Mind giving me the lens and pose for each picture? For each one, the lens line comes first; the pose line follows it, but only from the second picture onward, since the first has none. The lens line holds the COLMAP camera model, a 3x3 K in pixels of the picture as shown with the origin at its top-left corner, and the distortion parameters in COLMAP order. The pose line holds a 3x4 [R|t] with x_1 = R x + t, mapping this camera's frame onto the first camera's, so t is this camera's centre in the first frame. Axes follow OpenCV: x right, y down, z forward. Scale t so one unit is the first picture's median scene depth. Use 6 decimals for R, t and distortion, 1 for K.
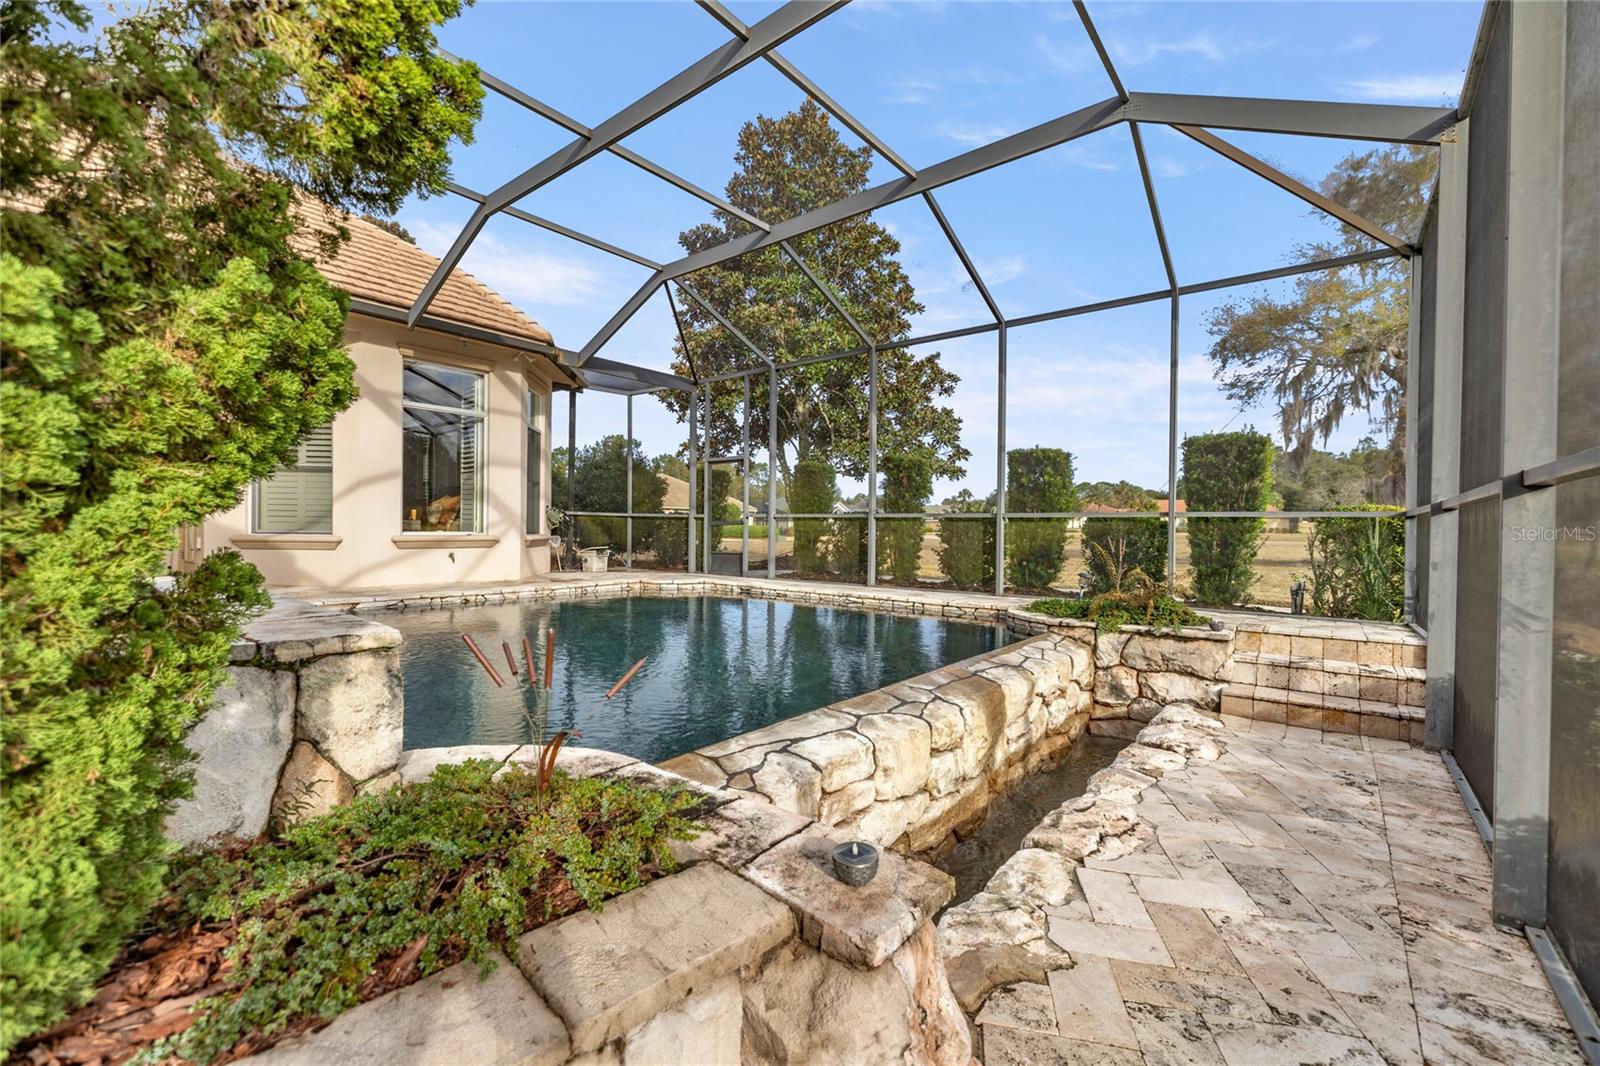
lens RADIAL K [[676.3, 0, 792.7], [0, 676.3, 533.9], [0, 0, 1]] dist [0.000290, -0.000423]
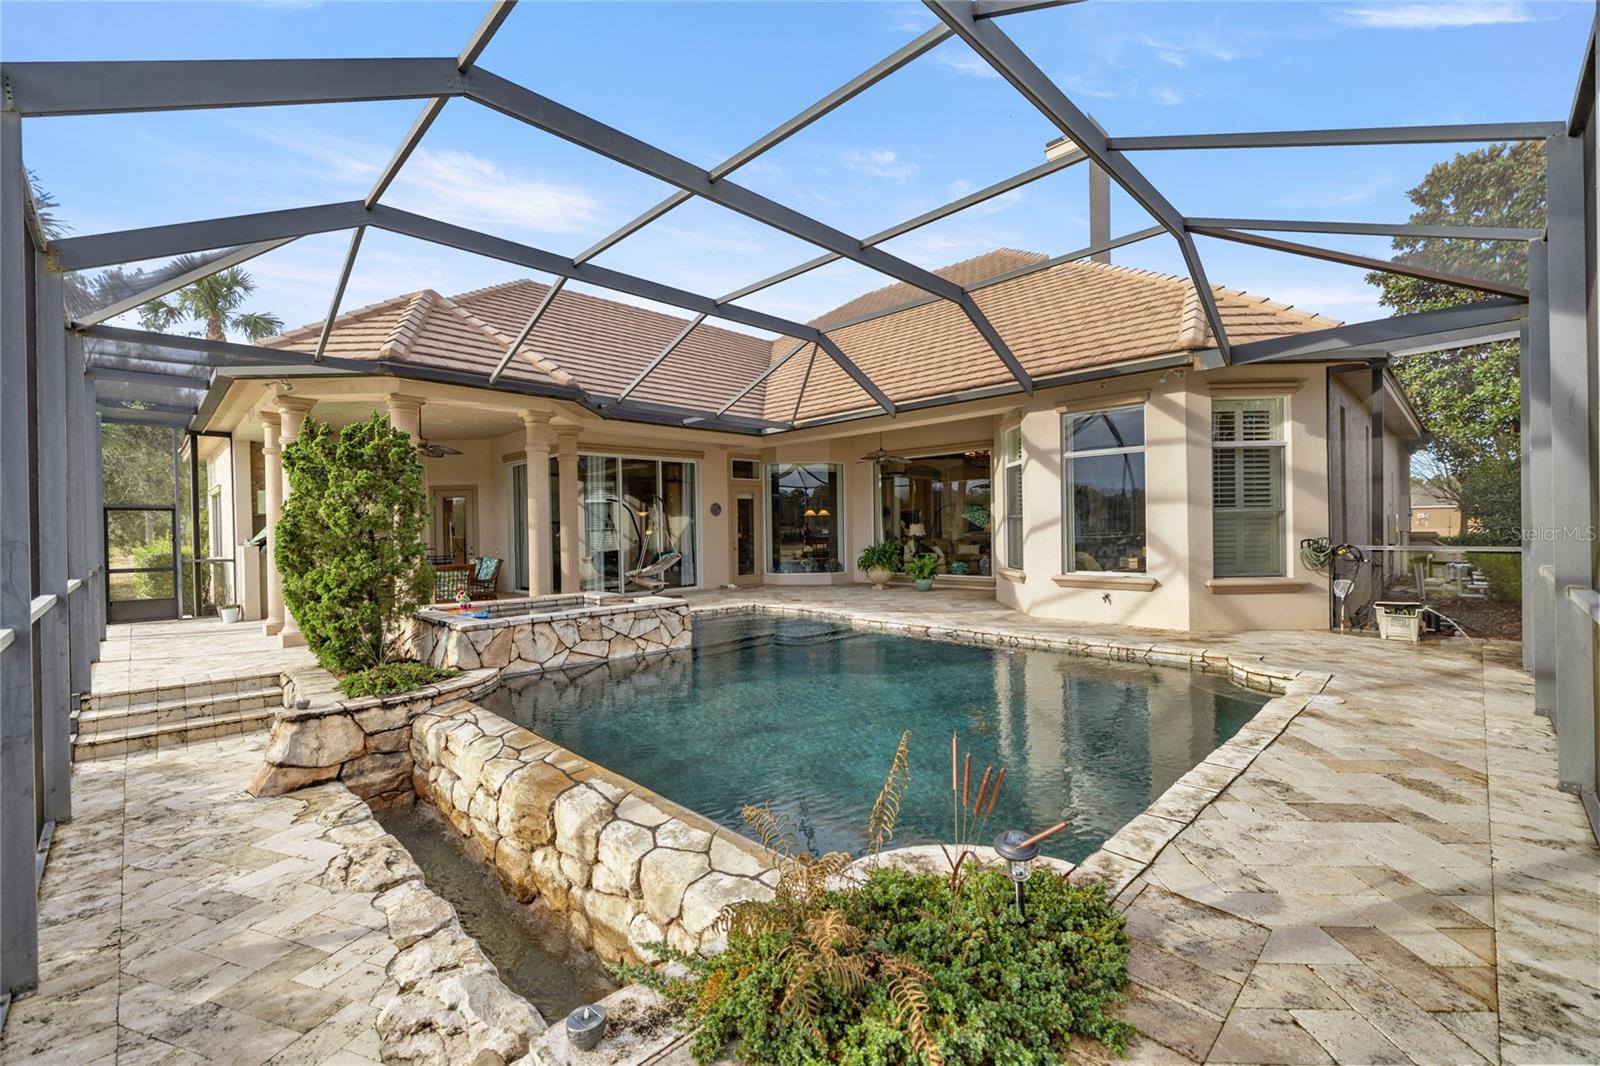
lens RADIAL K [[676.3, 0, 793.5], [0, 676.3, 533.1], [0, 0, 1]] dist [0.000290, -0.000423]
pose [[-0.118329, 0.001591, -0.992973, 1.401262], [0.005462, 0.999985, 0.000951, -0.168506], [0.992959, -0.005312, -0.118336, 1.685372]]
